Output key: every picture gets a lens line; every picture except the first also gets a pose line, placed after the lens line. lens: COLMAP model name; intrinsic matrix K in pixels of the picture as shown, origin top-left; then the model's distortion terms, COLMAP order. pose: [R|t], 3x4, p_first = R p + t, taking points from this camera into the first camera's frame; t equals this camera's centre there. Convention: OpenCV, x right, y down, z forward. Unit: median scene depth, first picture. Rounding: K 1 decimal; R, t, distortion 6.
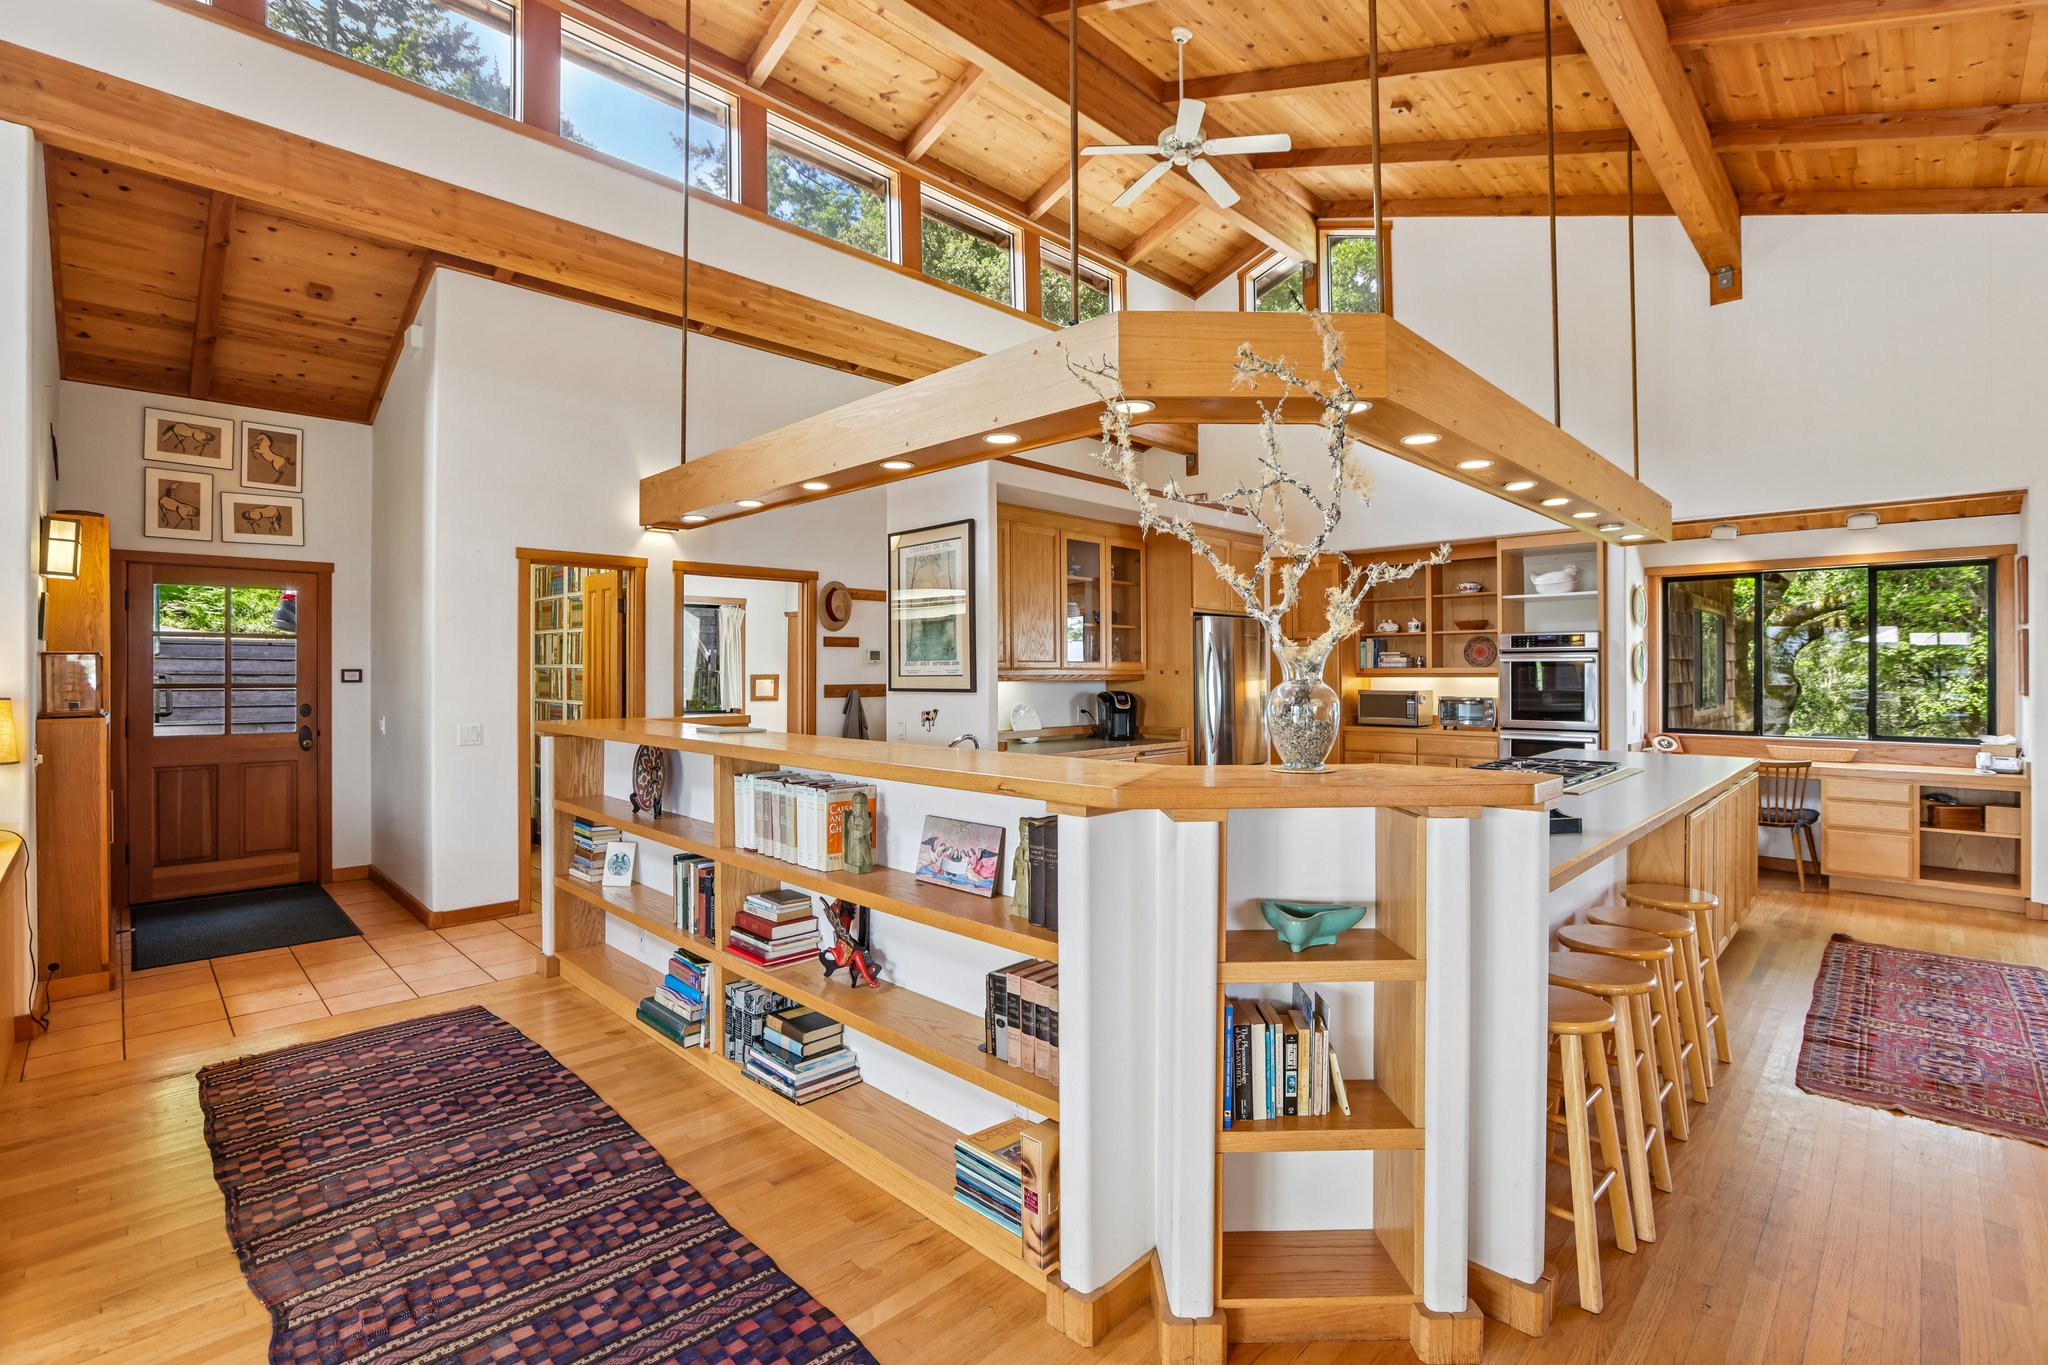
lens RADIAL K [[923.3, 0, 1031.2], [0, 923.3, 672.9], [0, 0, 1]] dist [-0.057867, 0.020724]
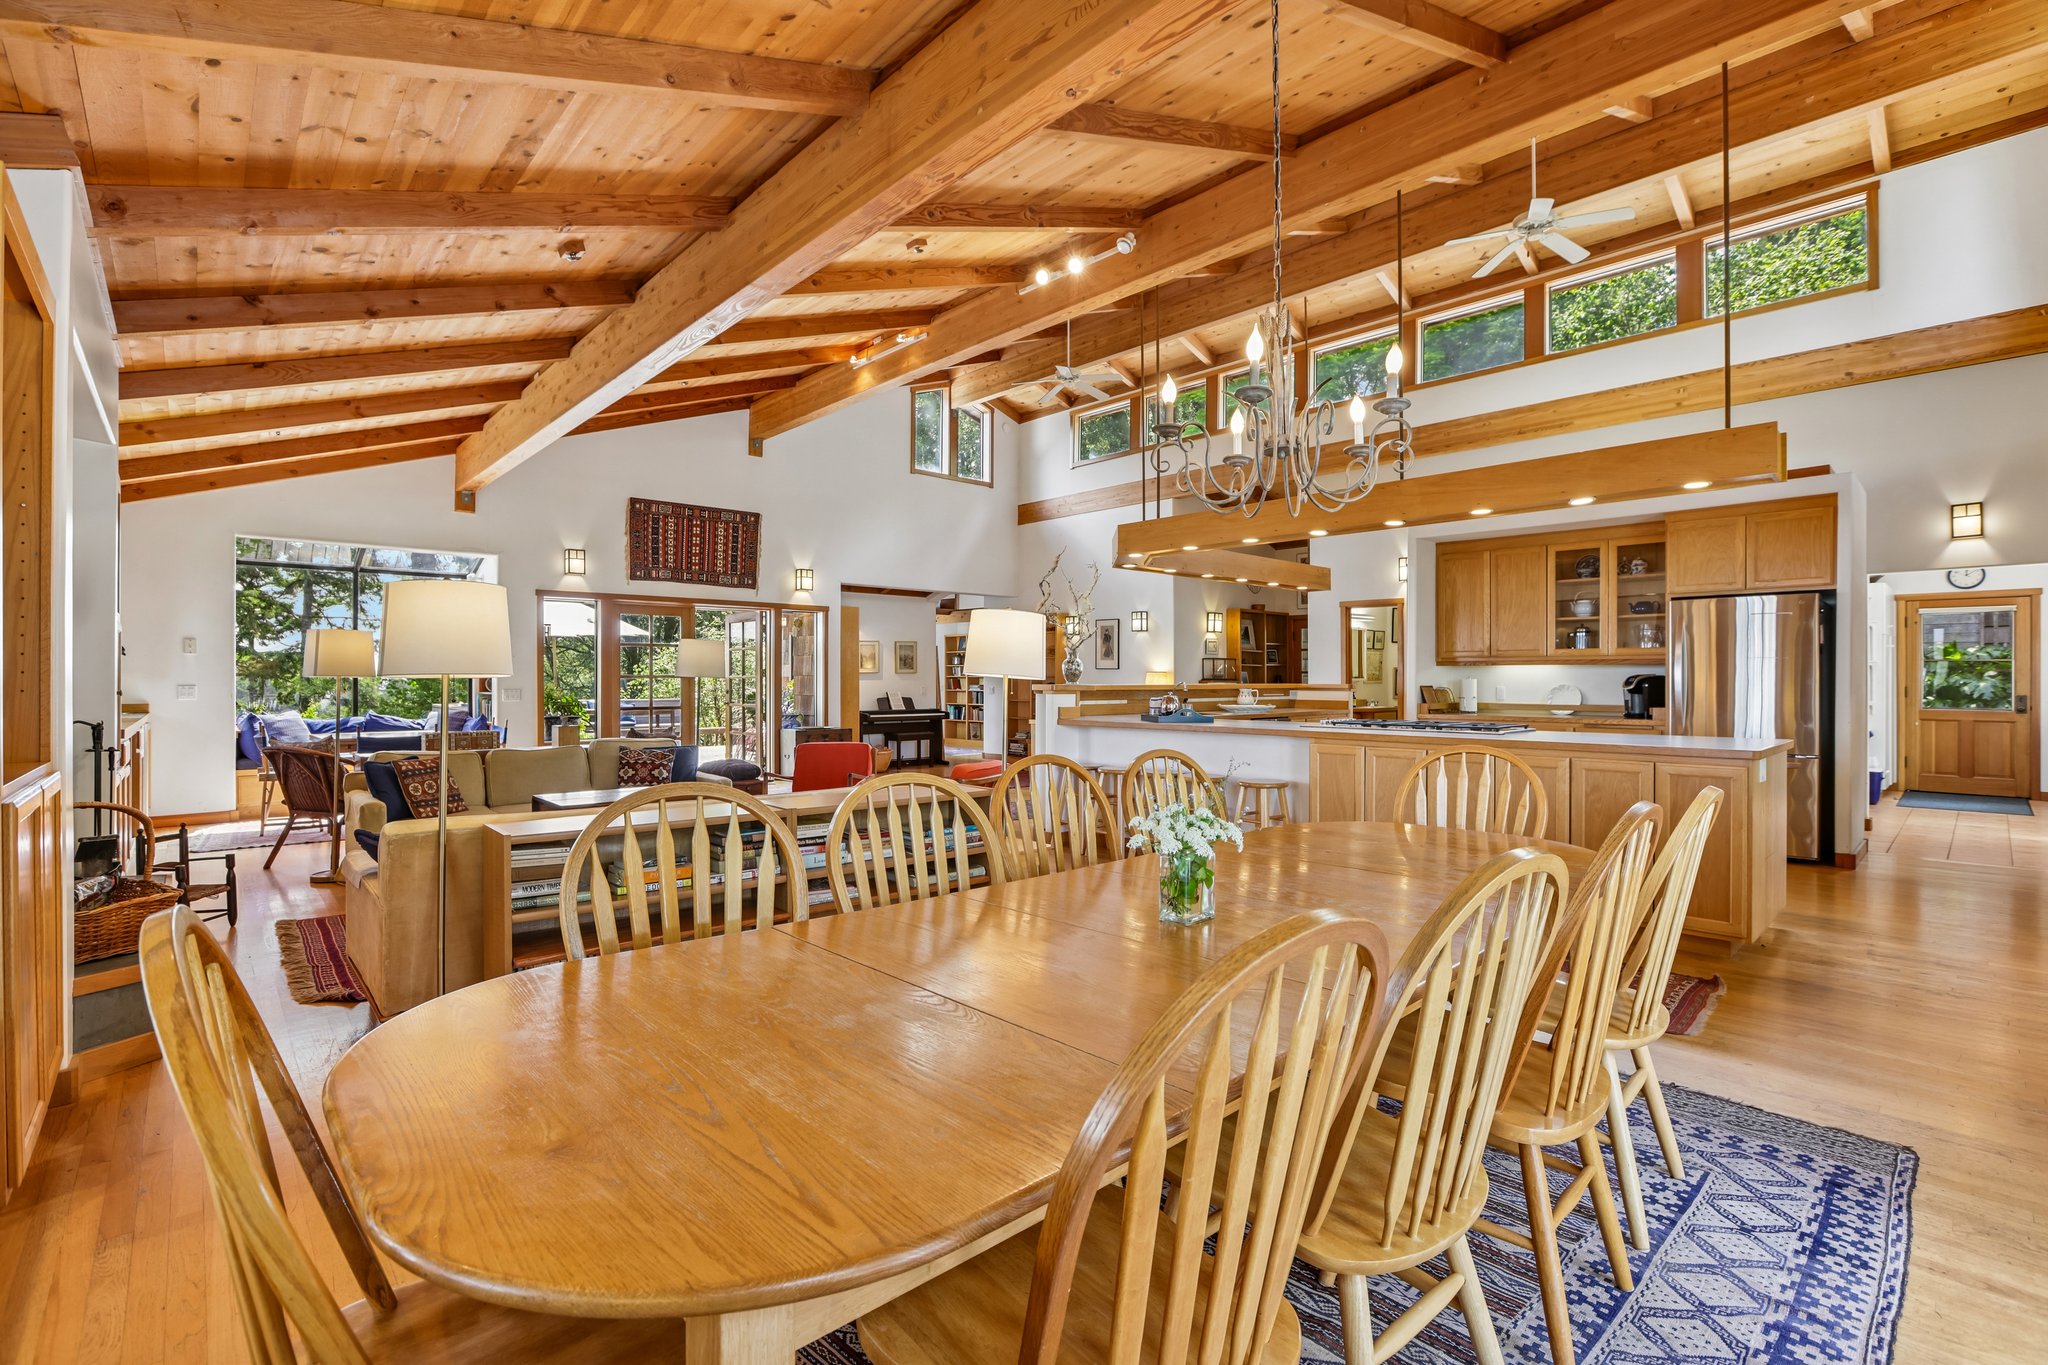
lens RADIAL K [[933.1, 0, 1024.0], [0, 933.1, 682.5], [0, 0, 1]] dist [-0.054024, 0.017932]
pose [[-0.044875, 0.003419, -0.998987, 1.526676], [-0.004287, 0.999984, 0.003615, 0.036610], [0.998983, 0.004445, -0.044859, 0.393229]]
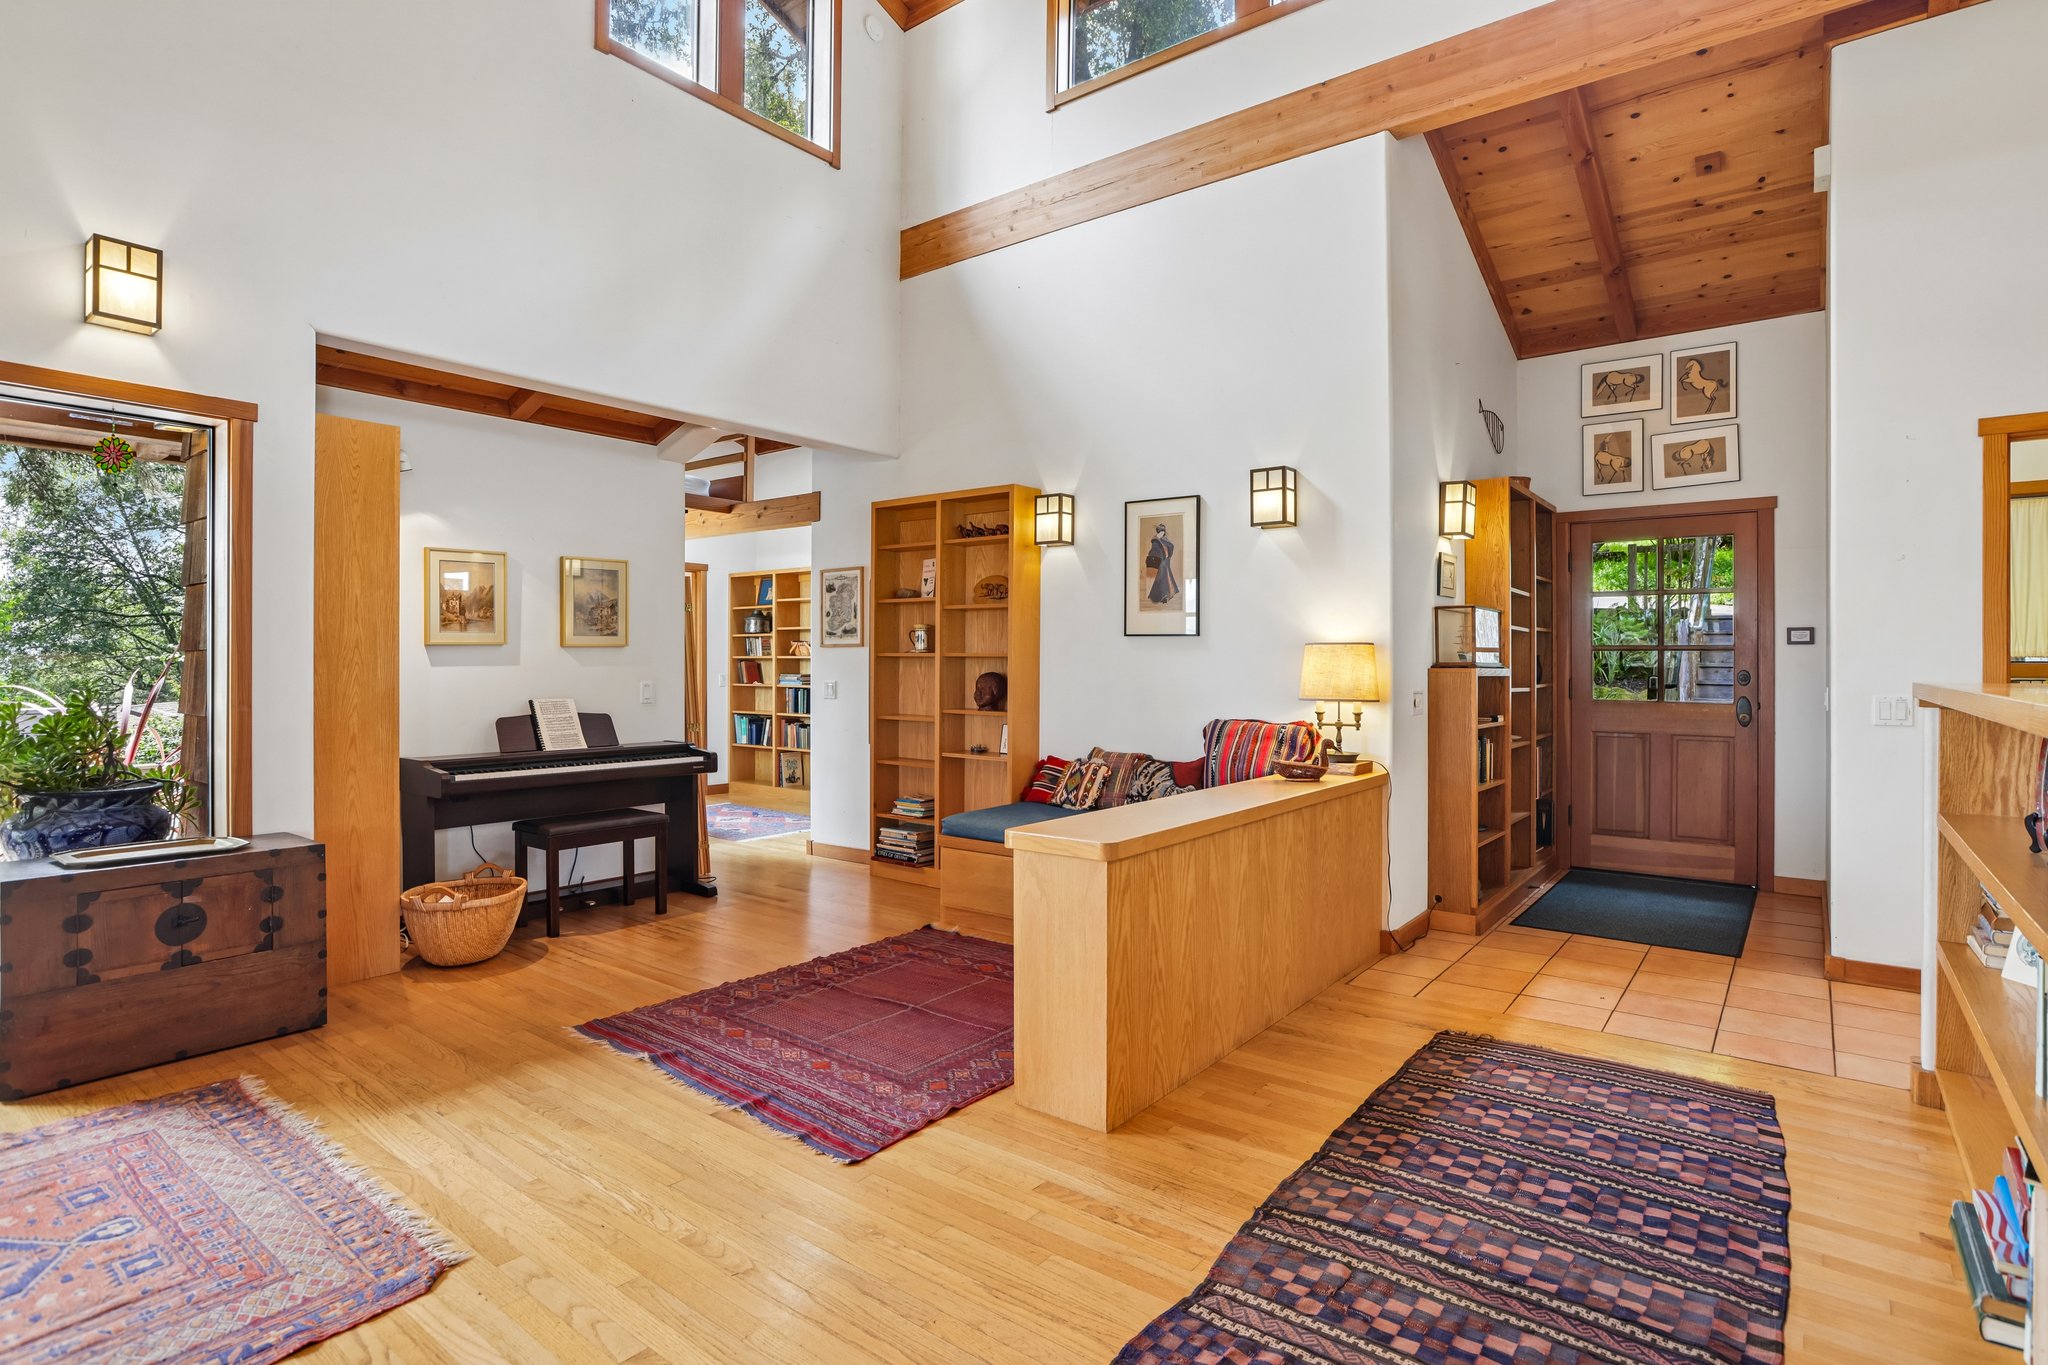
lens RADIAL K [[1037.0, 0, 1025.8], [0, 1037.0, 659.4], [0, 0, 1]] dist [-0.055600, 0.033955]
pose [[0.119957, -0.002423, -0.992776, 0.053423], [-0.005183, 0.999982, -0.003066, 0.035447], [0.992766, 0.005514, 0.119942, 0.258905]]
